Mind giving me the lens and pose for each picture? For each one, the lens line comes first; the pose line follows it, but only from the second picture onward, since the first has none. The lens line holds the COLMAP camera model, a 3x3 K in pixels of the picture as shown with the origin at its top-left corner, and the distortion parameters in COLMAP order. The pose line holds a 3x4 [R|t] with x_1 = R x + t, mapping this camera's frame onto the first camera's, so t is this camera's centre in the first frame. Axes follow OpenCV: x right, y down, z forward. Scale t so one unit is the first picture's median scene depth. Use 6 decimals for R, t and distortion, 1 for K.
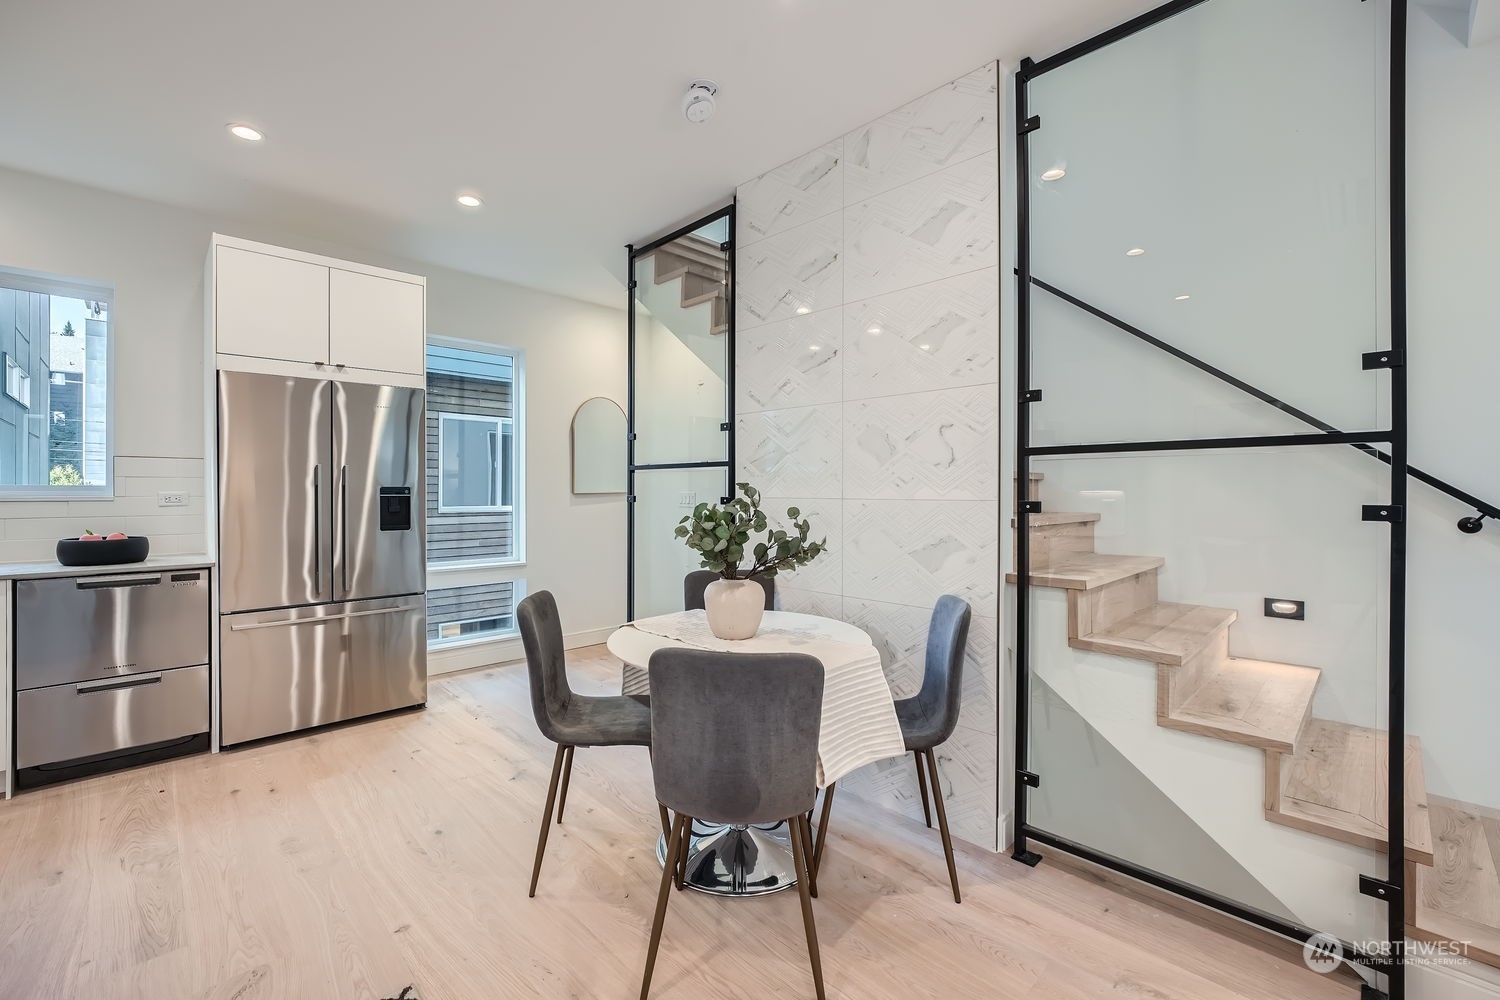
lens RADIAL K [[648.4, 0, 741.9], [0, 648.4, 490.6], [0, 0, 1]] dist [-0.017241, 0.004350]
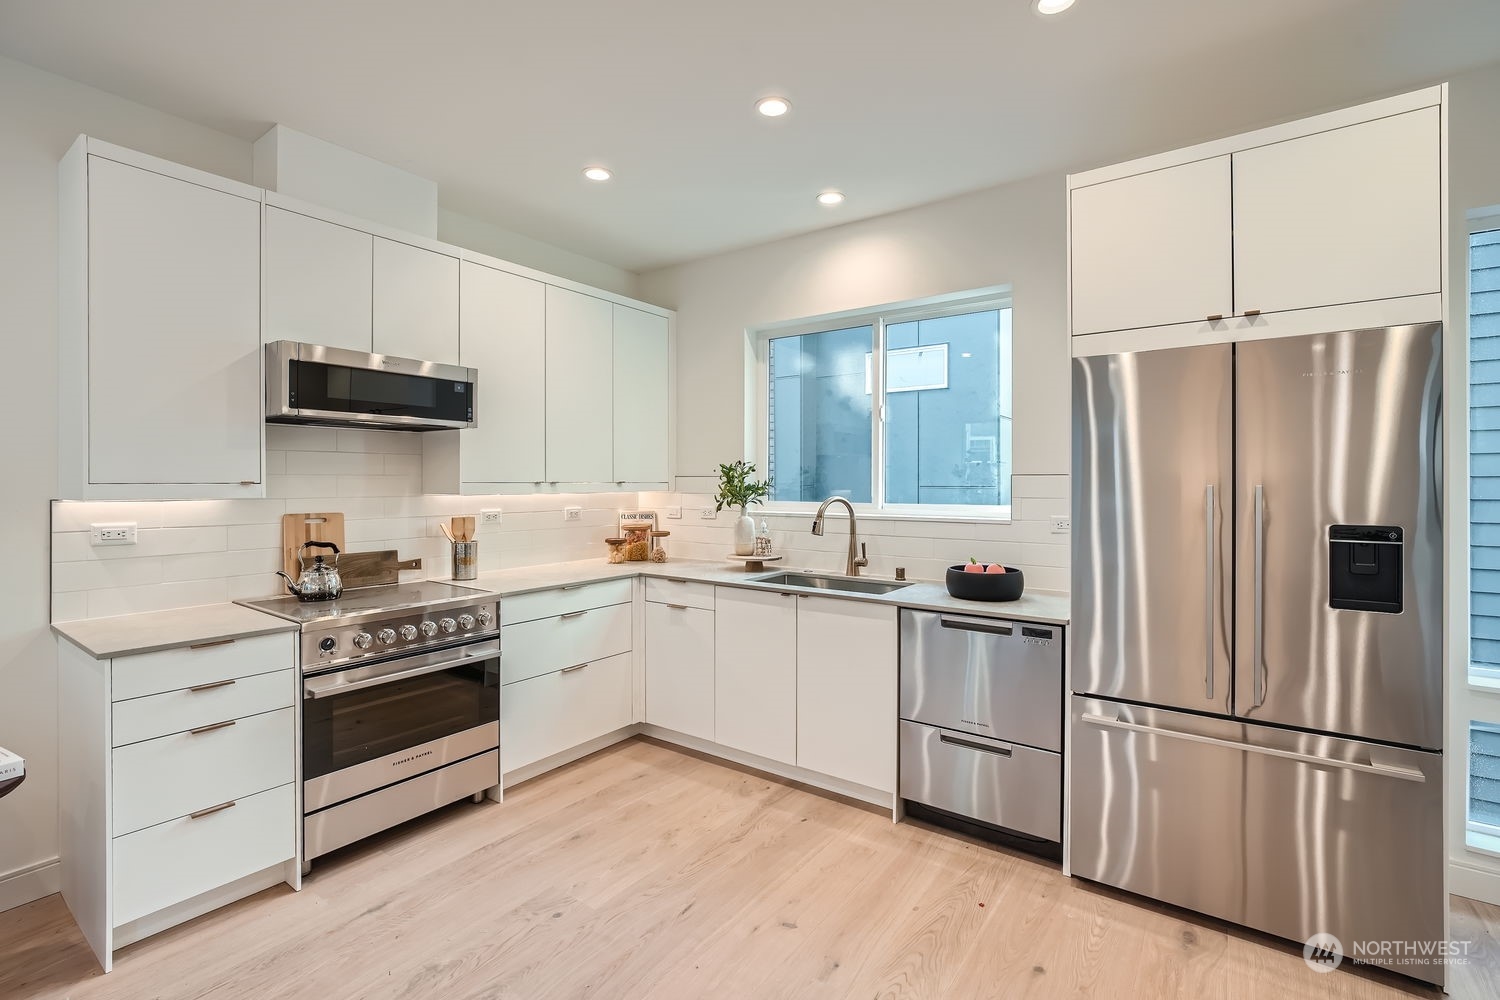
lens RADIAL K [[678.1, 0, 749.8], [0, 678.1, 483.5], [0, 0, 1]] dist [-0.010674, 0.000221]
pose [[0.191550, 0.001704, -0.981481, -0.140694], [-0.000771, 0.999998, 0.001586, -0.050907], [0.981483, 0.000453, 0.191551, 0.544736]]
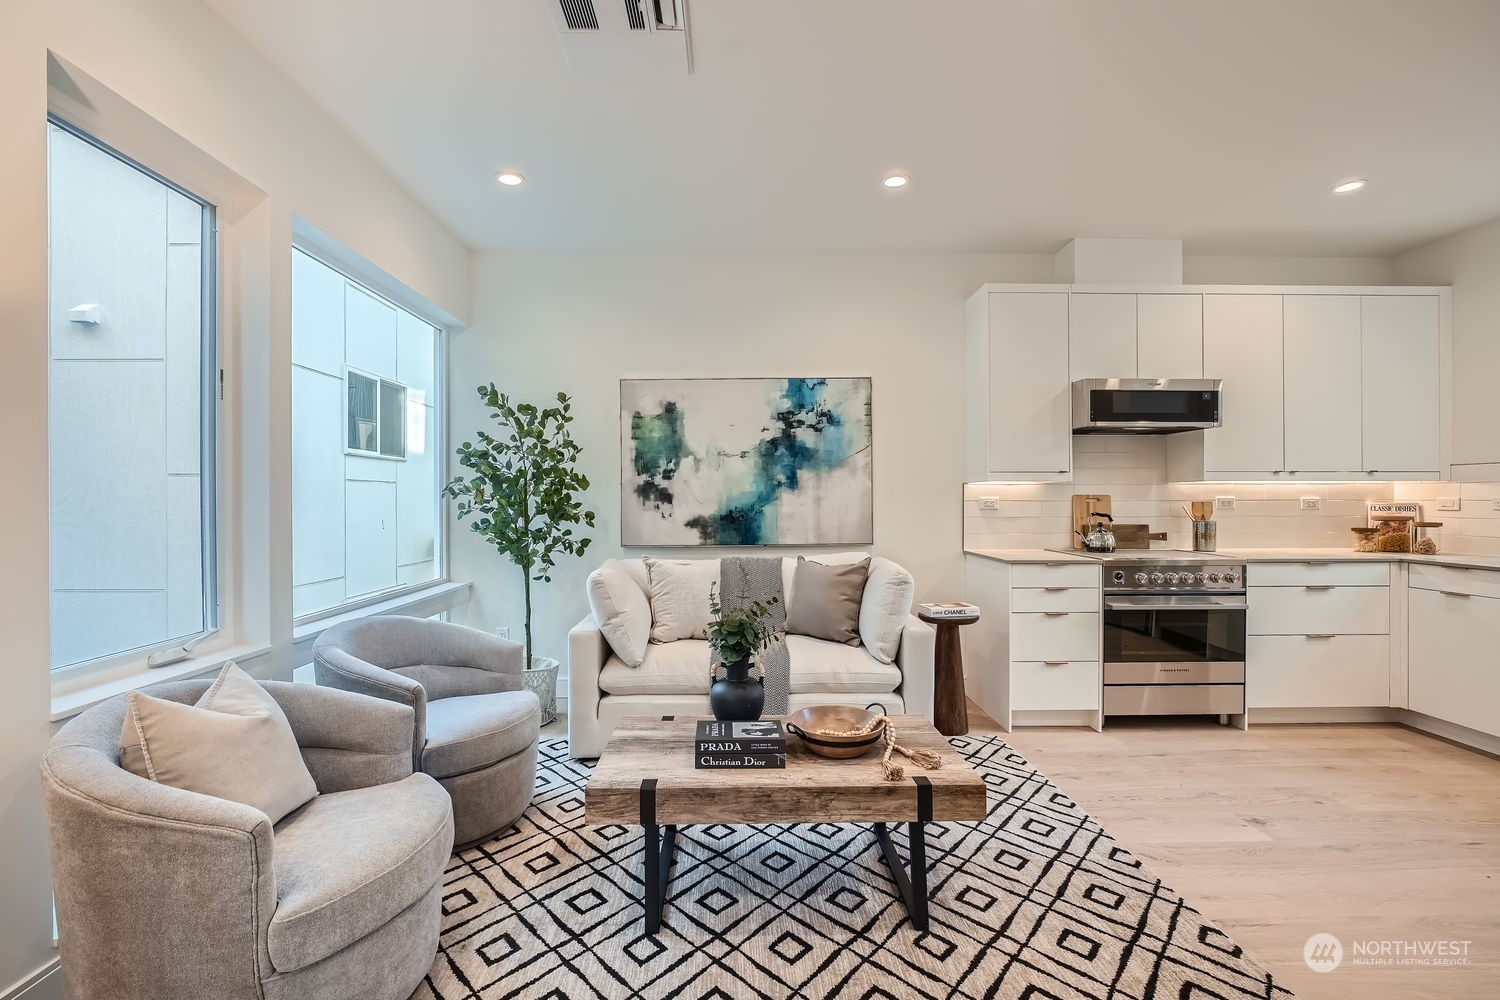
lens RADIAL K [[648.4, 0, 744.2], [0, 648.4, 501.7], [0, 0, 1]] dist [-0.017241, 0.004350]
pose [[-0.676621, 0.002008, -0.736329, 0.307953], [0.001142, 0.999998, 0.001677, 0.009724], [0.736330, 0.000294, -0.676622, 0.489161]]
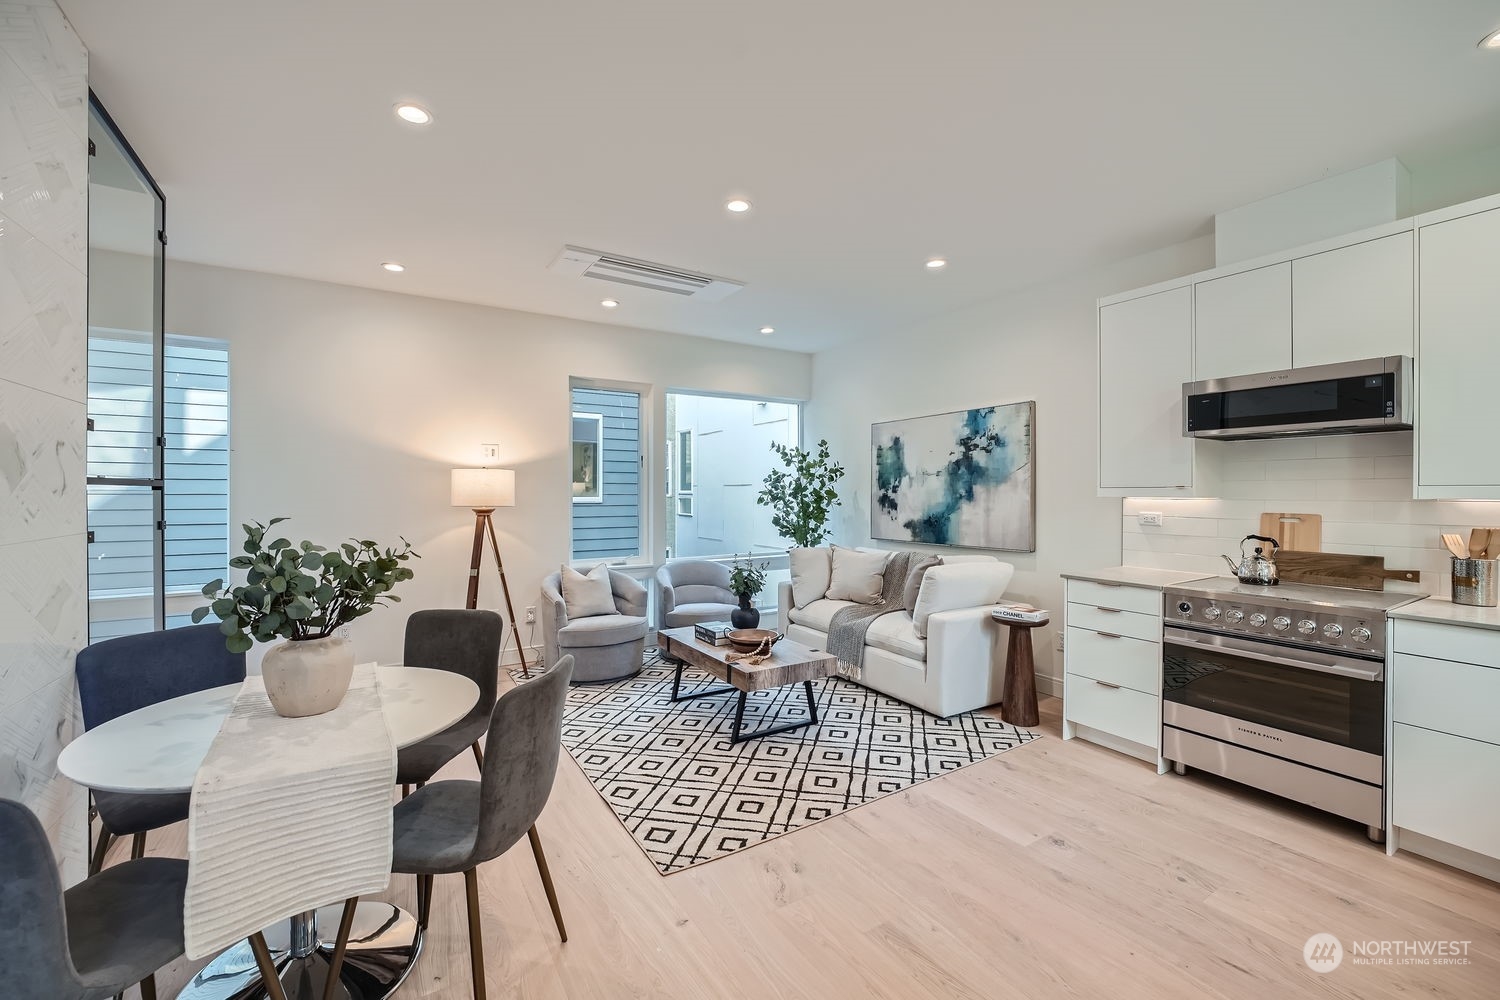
lens RADIAL K [[613.7, 0, 745.9], [0, 613.7, 493.8], [0, 0, 1]] dist [-0.022792, 0.004272]
pose [[-0.979689, -0.003297, 0.200495, -0.564837], [-0.002836, 0.999993, 0.002586, -0.037616], [-0.200502, 0.001964, -0.979691, 1.340396]]
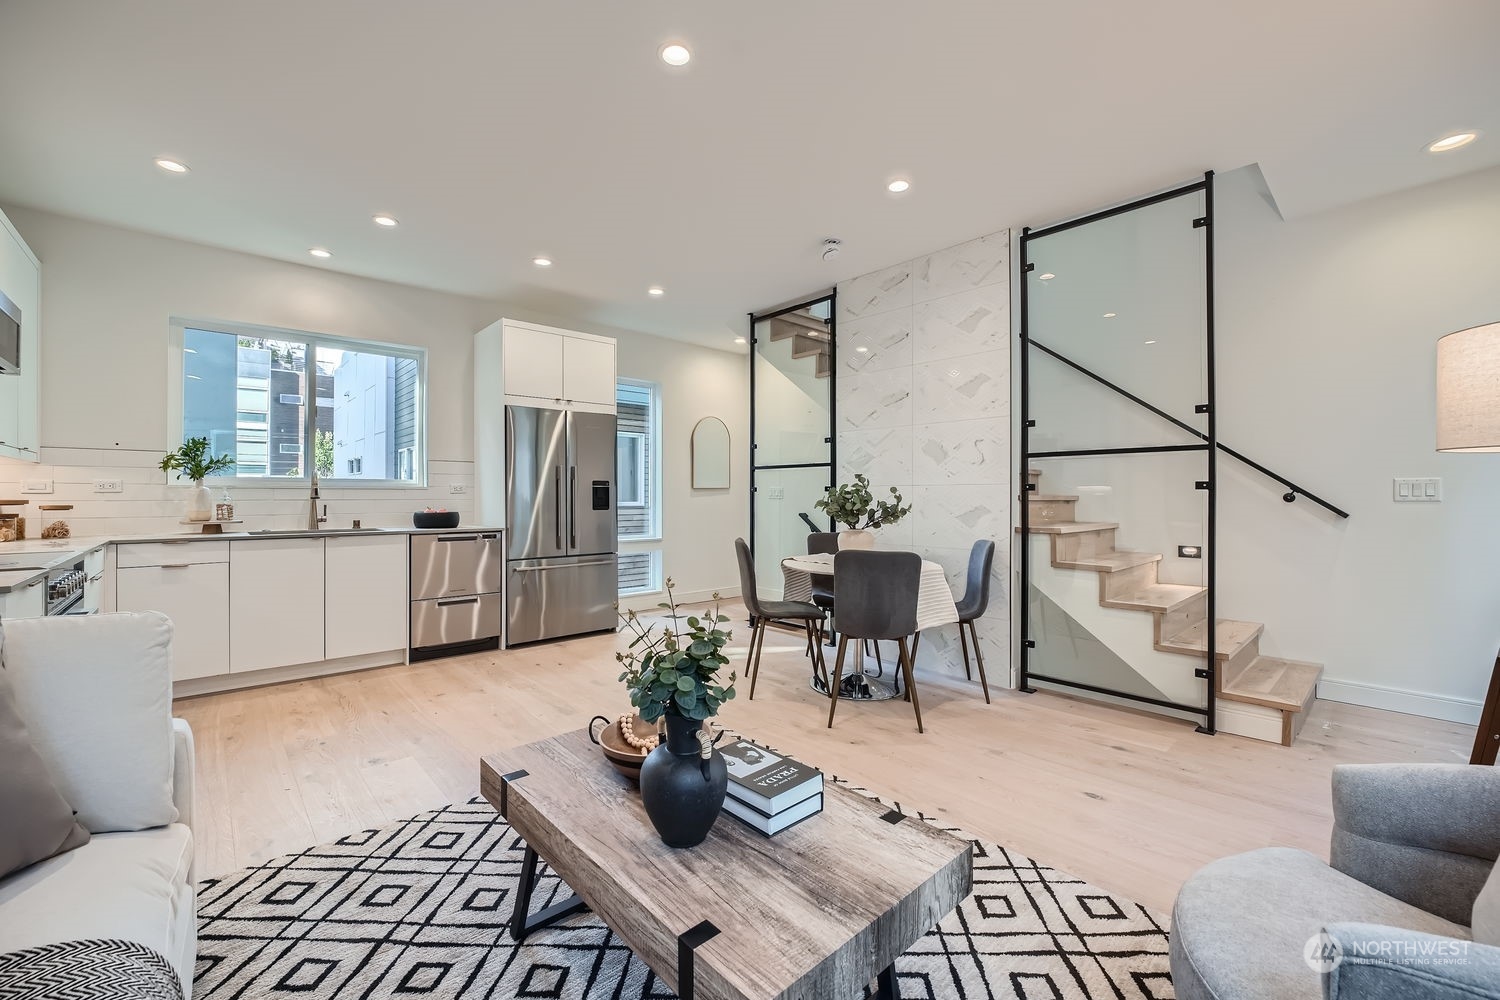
lens RADIAL K [[613.7, 0, 743.9], [0, 613.7, 492.6], [0, 0, 1]] dist [-0.022792, 0.004272]
pose [[0.999630, -0.000474, -0.027210, -0.219538], [0.000346, 0.999989, -0.004711, 0.037668], [0.027211, 0.004700, 0.999619, -0.527981]]
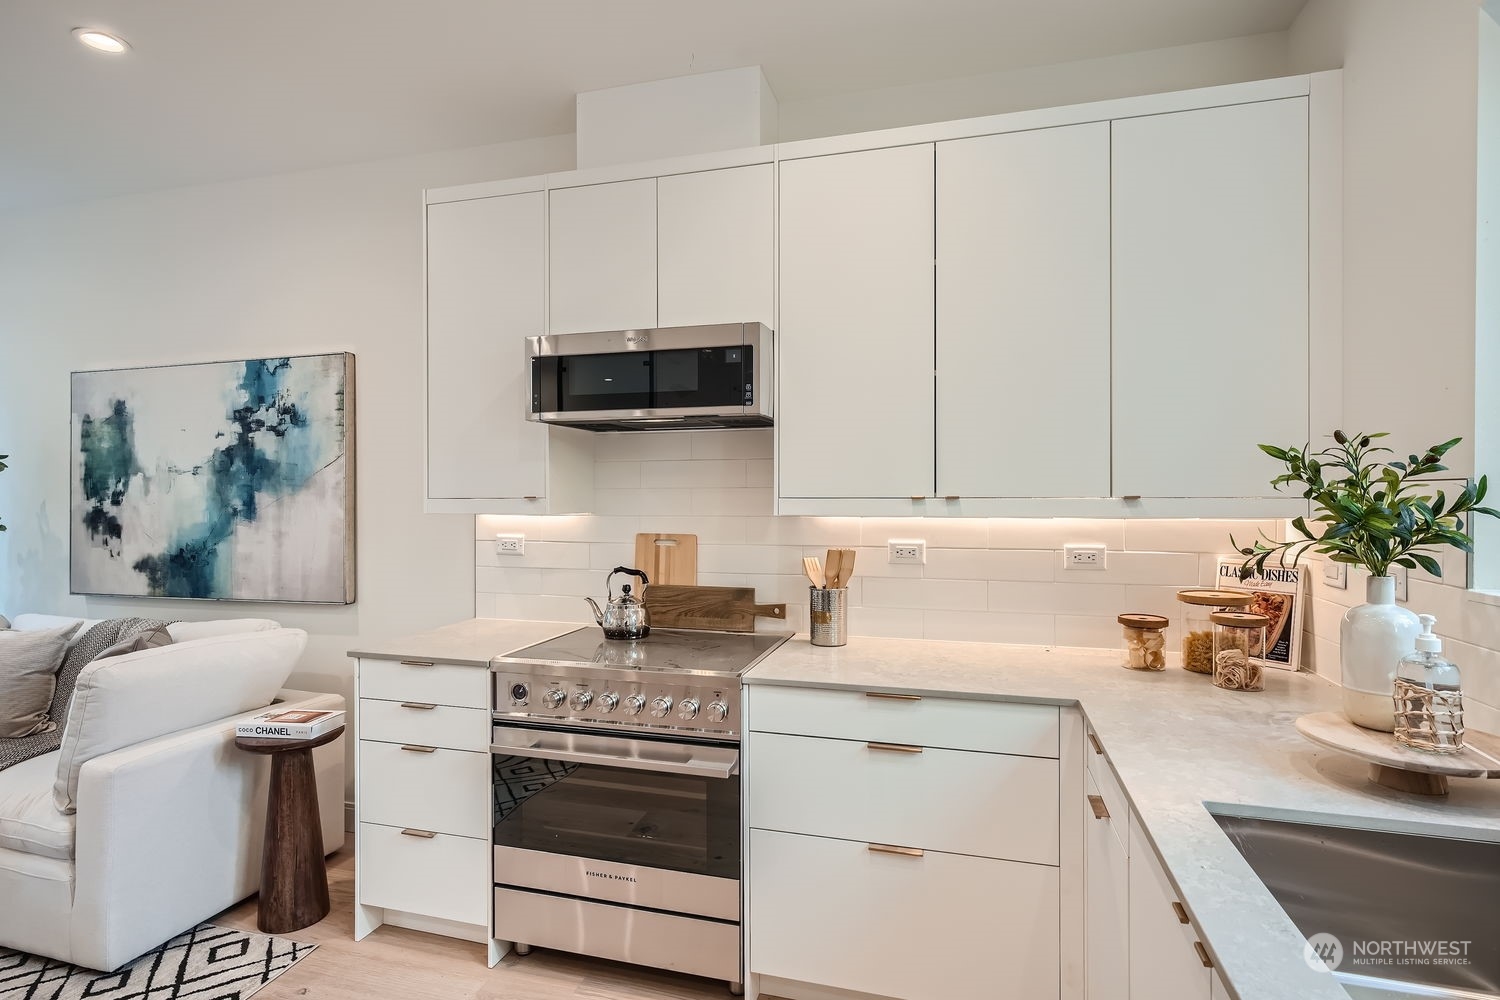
lens RADIAL K [[770.2, 0, 748.2], [0, 770.2, 497.7], [0, 0, 1]] dist [-0.003374, 0.004728]
pose [[-0.859158, 0.003350, -0.511700, -0.880042], [0.001083, 0.999988, 0.004728, -0.054402], [0.511710, 0.003508, -0.859151, 1.008105]]
